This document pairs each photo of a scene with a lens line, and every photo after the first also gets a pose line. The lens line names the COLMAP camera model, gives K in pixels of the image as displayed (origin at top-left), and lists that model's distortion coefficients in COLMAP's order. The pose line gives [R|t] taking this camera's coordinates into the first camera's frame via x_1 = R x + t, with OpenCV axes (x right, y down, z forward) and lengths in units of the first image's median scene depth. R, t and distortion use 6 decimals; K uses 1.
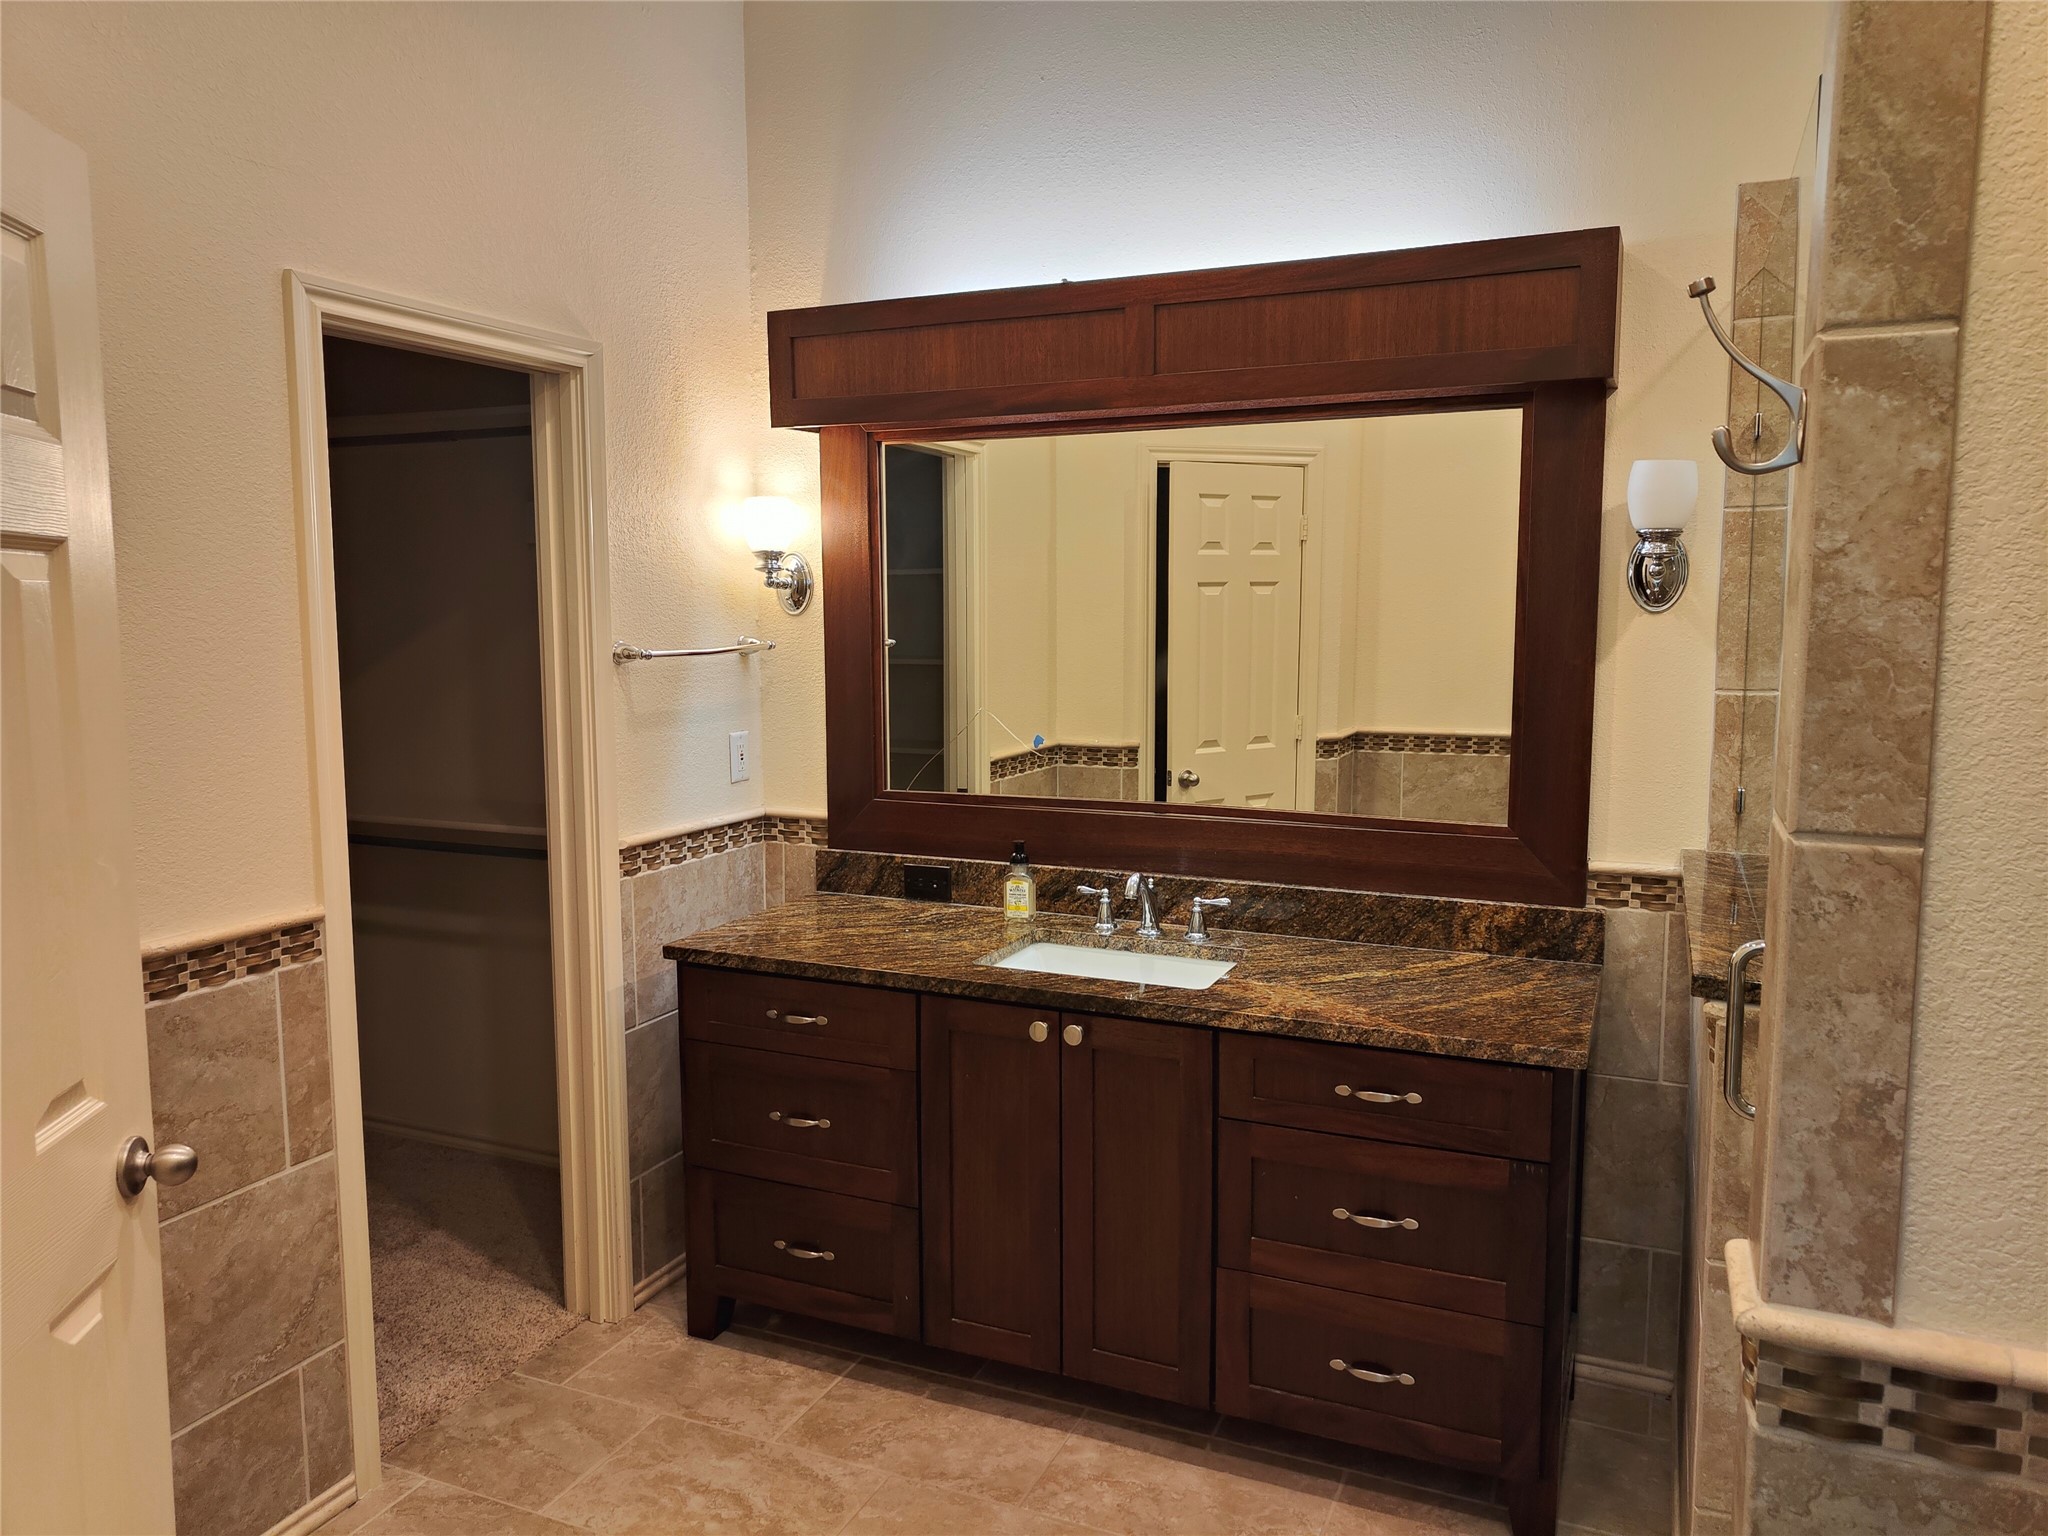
lens RADIAL K [[1427.4, 0, 1040.8], [0, 1427.4, 766.9], [0, 0, 1]] dist [0.010548, 0.001154]
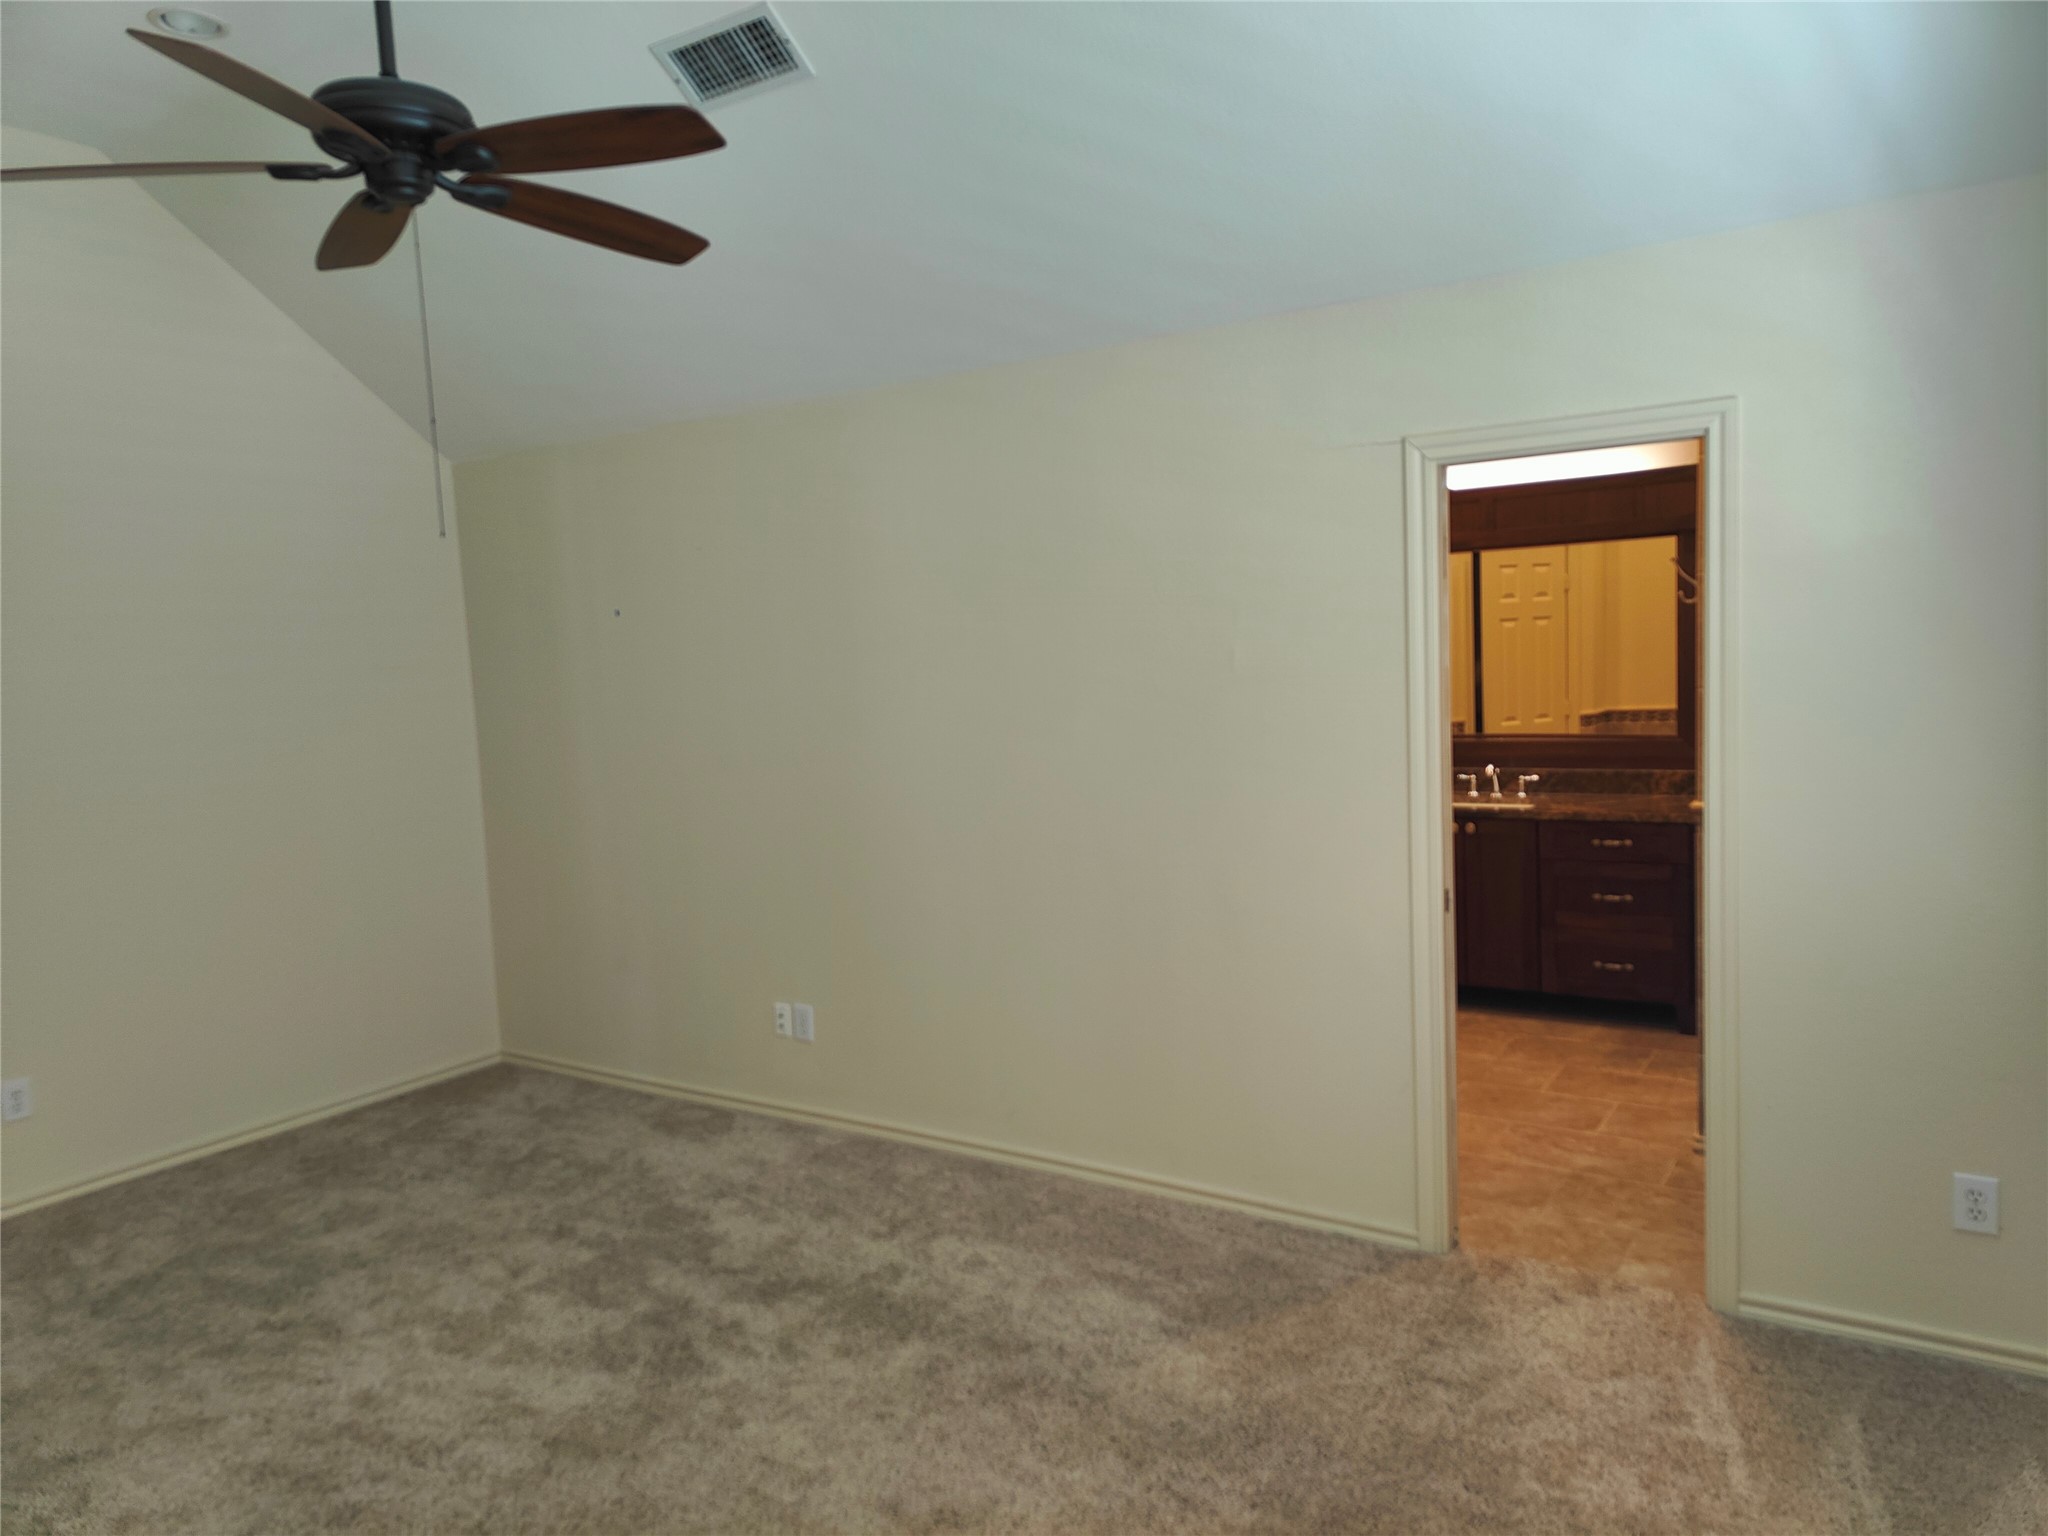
lens RADIAL K [[1427.4, 0, 1040.8], [0, 1427.4, 766.9], [0, 0, 1]] dist [0.010548, 0.001154]
pose [[0.985081, -0.027805, -0.169828, -0.233023], [0.024048, 0.999419, -0.024140, 0.114948], [0.170401, 0.019696, 0.985178, -1.203987]]
